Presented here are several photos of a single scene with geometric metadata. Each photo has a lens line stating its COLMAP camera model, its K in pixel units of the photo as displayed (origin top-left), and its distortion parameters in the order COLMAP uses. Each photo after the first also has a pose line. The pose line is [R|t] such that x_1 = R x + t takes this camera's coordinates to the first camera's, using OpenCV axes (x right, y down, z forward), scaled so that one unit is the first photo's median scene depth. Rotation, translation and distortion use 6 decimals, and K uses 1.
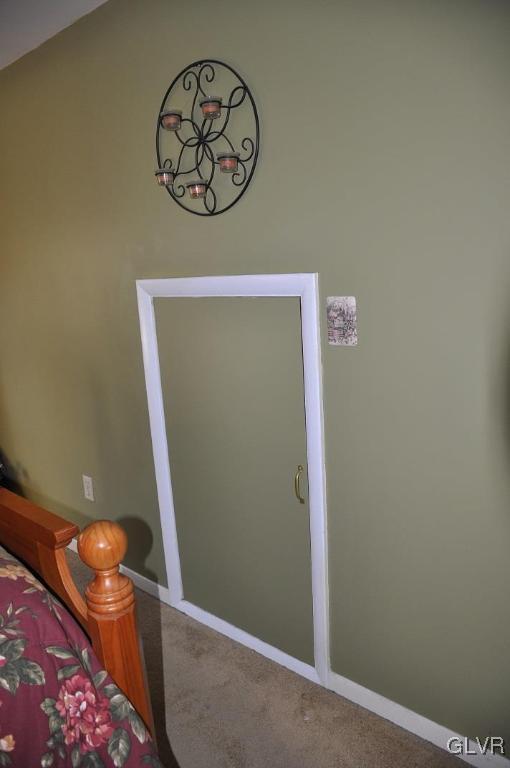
lens RADIAL K [[581.8, 0, 255.0], [0, 581.8, 384.0], [0, 0, 1]] dist [-0.172480, 0.119772]
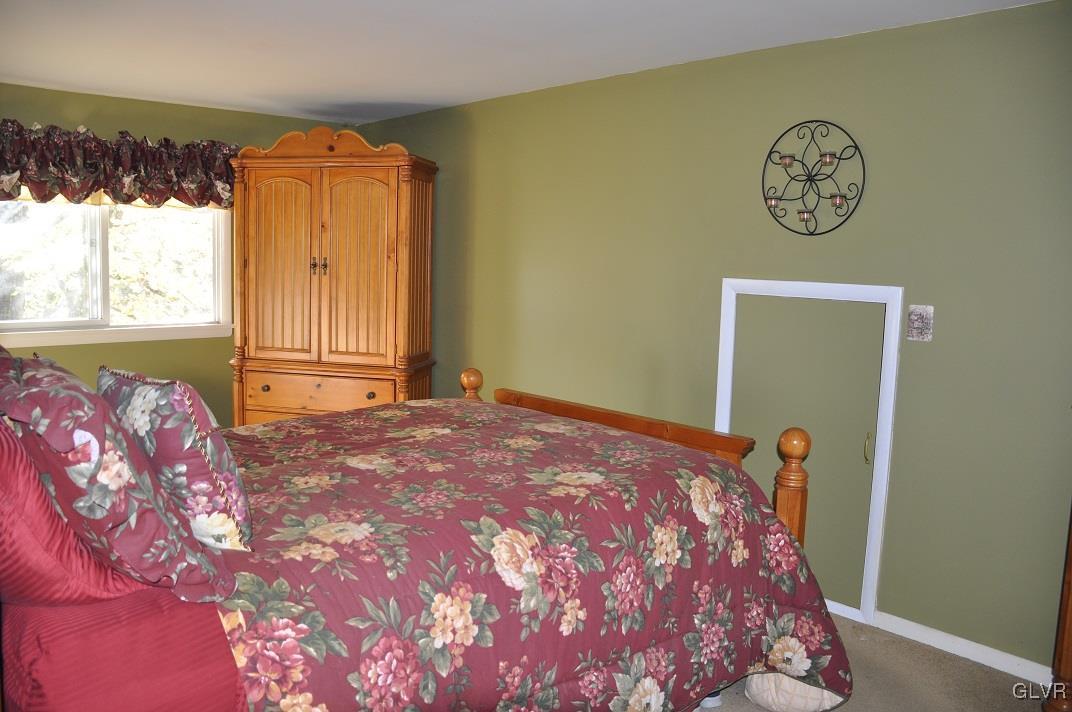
lens RADIAL K [[812.1, 0, 536.3], [0, 812.1, 335.3], [0, 0, 1]] dist [-0.172480, 0.119772]
pose [[0.991955, 0.094932, -0.083744, -0.566685], [-0.103887, 0.988487, -0.110002, 0.209656], [0.072337, 0.117817, 0.990397, -0.873278]]
